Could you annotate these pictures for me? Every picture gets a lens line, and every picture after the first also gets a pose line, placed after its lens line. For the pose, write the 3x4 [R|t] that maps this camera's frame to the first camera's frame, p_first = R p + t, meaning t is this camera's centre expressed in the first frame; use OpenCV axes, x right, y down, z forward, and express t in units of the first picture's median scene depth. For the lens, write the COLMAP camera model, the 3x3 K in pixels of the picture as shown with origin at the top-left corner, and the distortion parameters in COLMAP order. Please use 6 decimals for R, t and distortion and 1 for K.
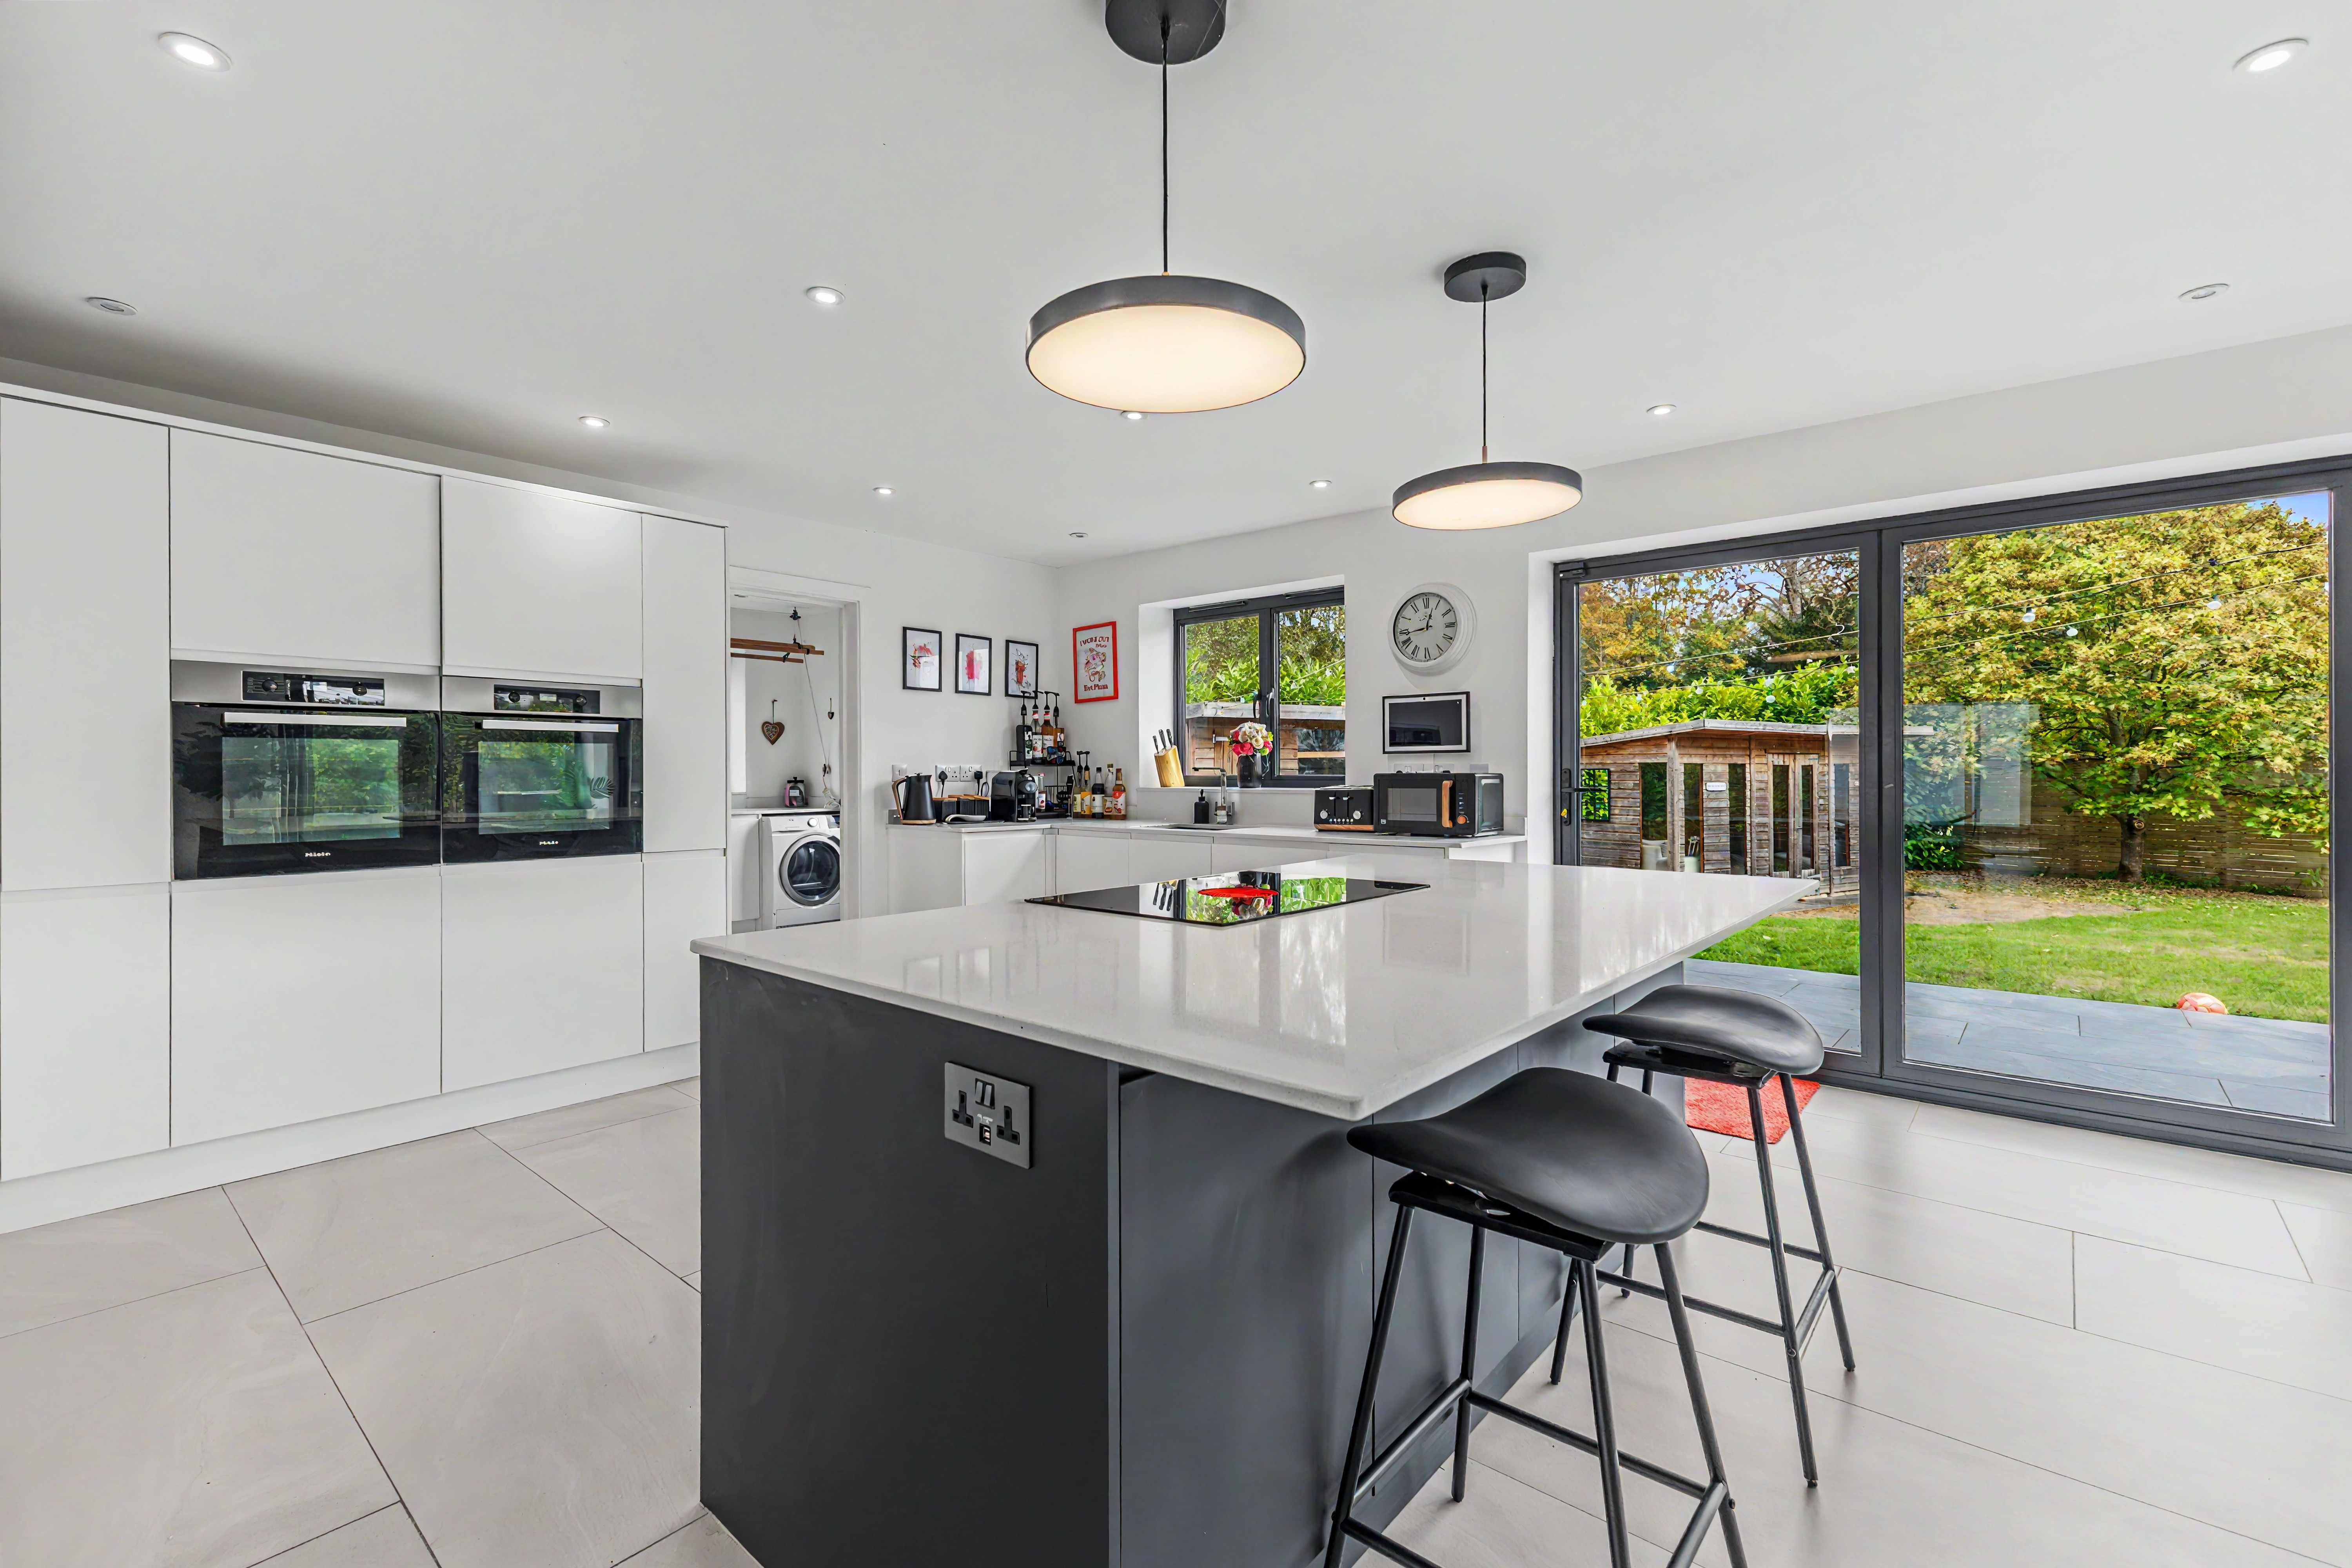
lens RADIAL K [[1019.2, 0, 1177.8], [0, 1019.2, 774.4], [0, 0, 1]] dist [0.002409, 0.000374]
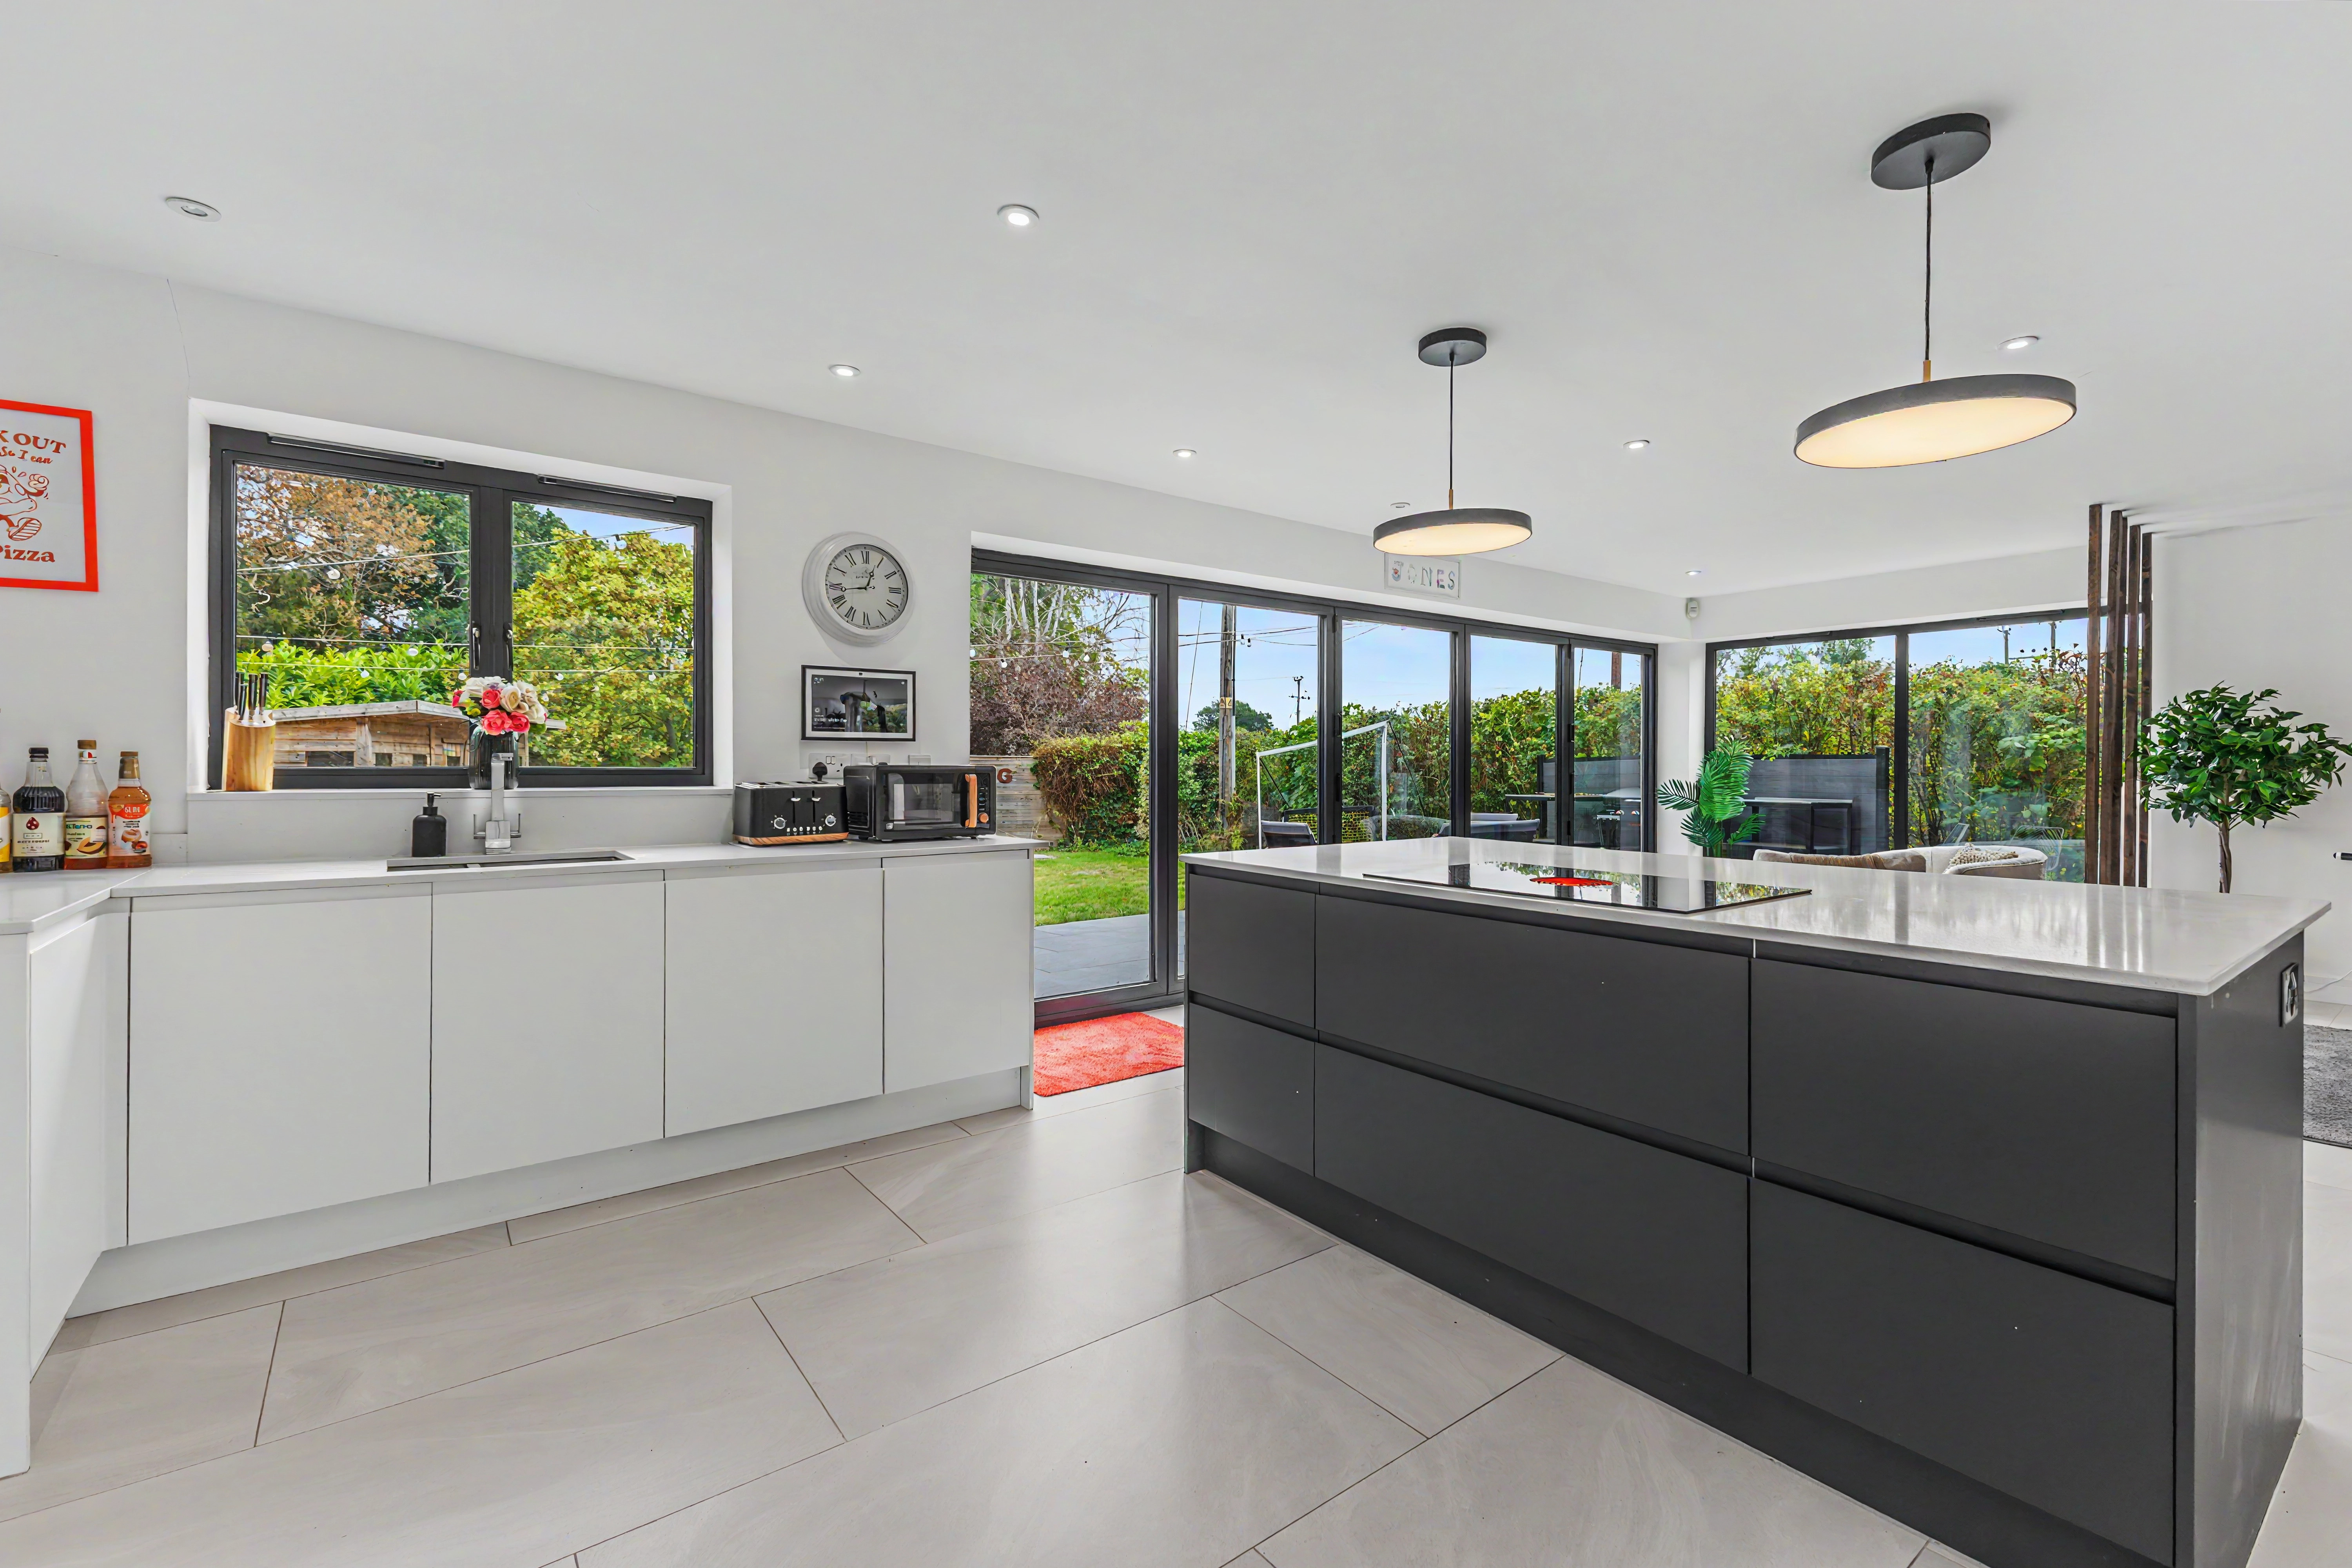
lens RADIAL K [[1019.2, 0, 1175.4], [0, 1019.2, 766.3], [0, 0, 1]] dist [0.002409, 0.000374]
pose [[0.196343, 0.001484, 0.980534, -0.398820], [-0.000797, 0.999999, -0.001354, 0.000535], [-0.980535, -0.000516, 0.196344, 0.466602]]
